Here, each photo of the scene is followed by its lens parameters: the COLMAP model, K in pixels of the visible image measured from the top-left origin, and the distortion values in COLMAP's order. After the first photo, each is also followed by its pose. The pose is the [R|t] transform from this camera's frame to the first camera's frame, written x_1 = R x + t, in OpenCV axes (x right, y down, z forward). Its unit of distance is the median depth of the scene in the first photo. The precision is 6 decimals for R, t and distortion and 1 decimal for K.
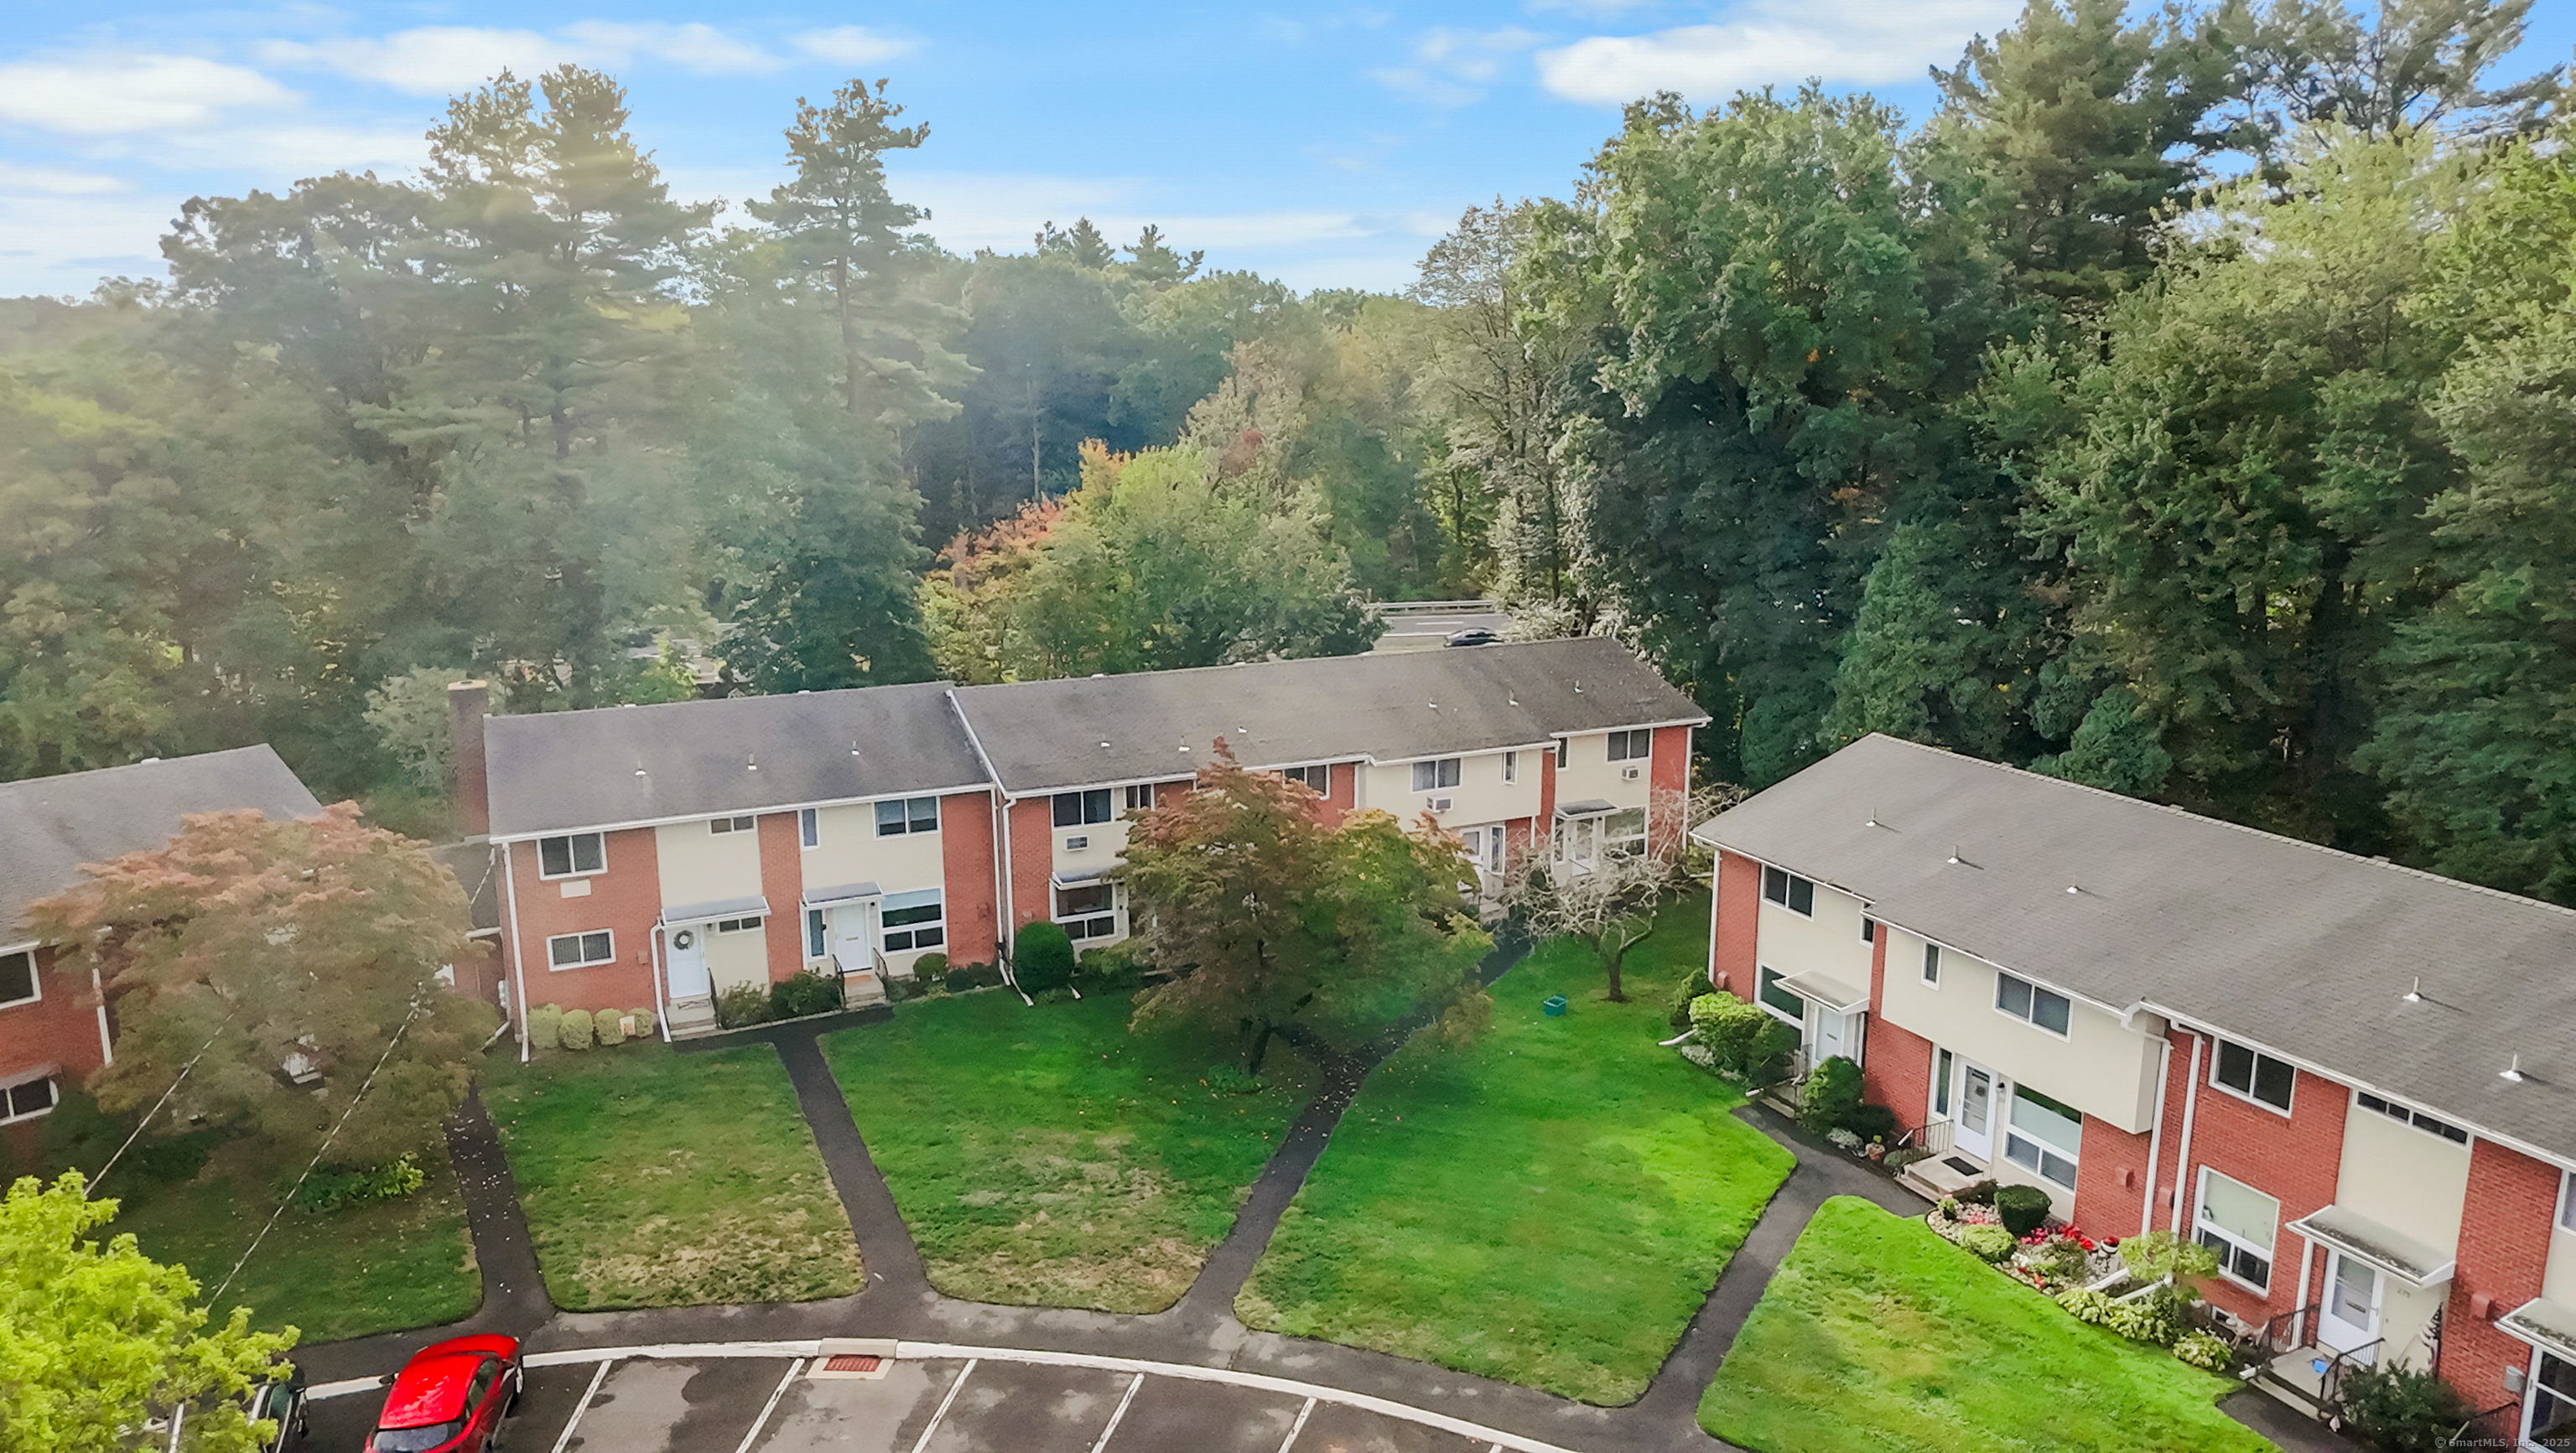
lens RADIAL K [[1628.0, 0, 1296.4], [0, 1628.0, 733.6], [0, 0, 1]] dist [0.025441, -0.025435]
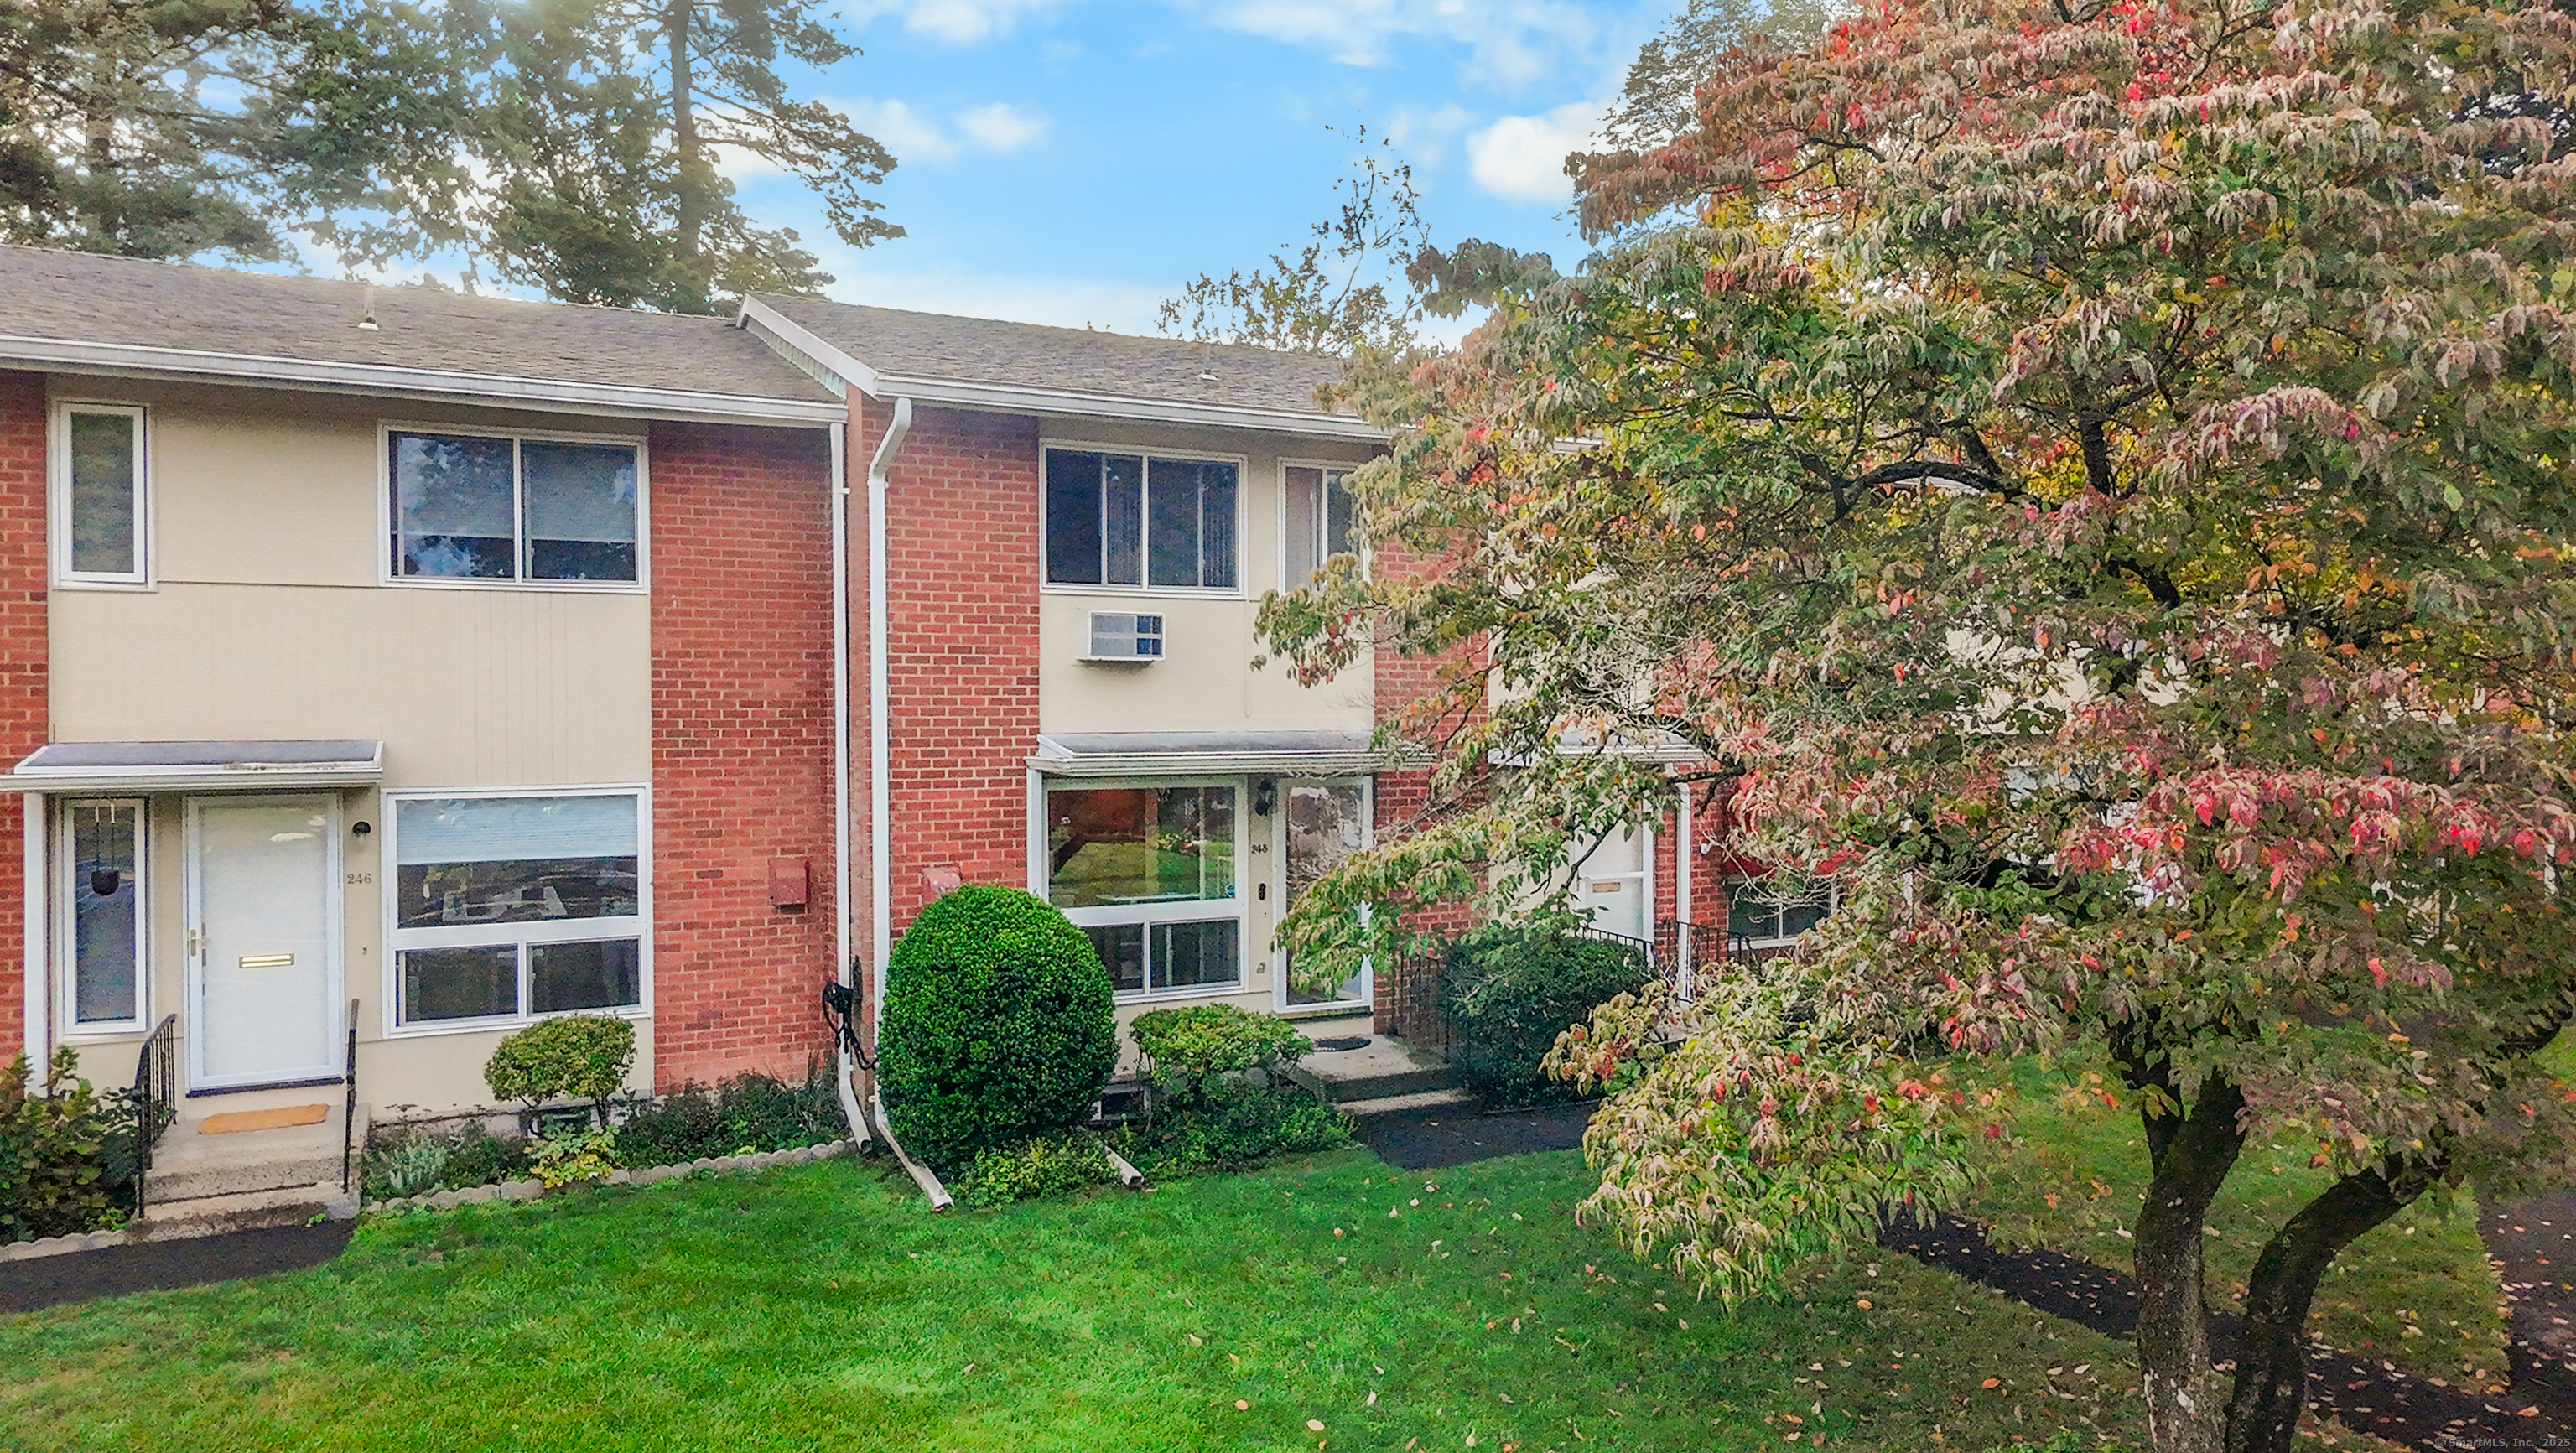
lens RADIAL K [[1628.0, 0, 1296.4], [0, 1628.0, 733.6], [0, 0, 1]] dist [0.025441, -0.025435]
pose [[0.999574, -0.002420, 0.029099, -0.113384], [0.008163, 0.979981, -0.198924, 0.142111], [-0.028035, 0.199077, 0.979583, 0.723011]]
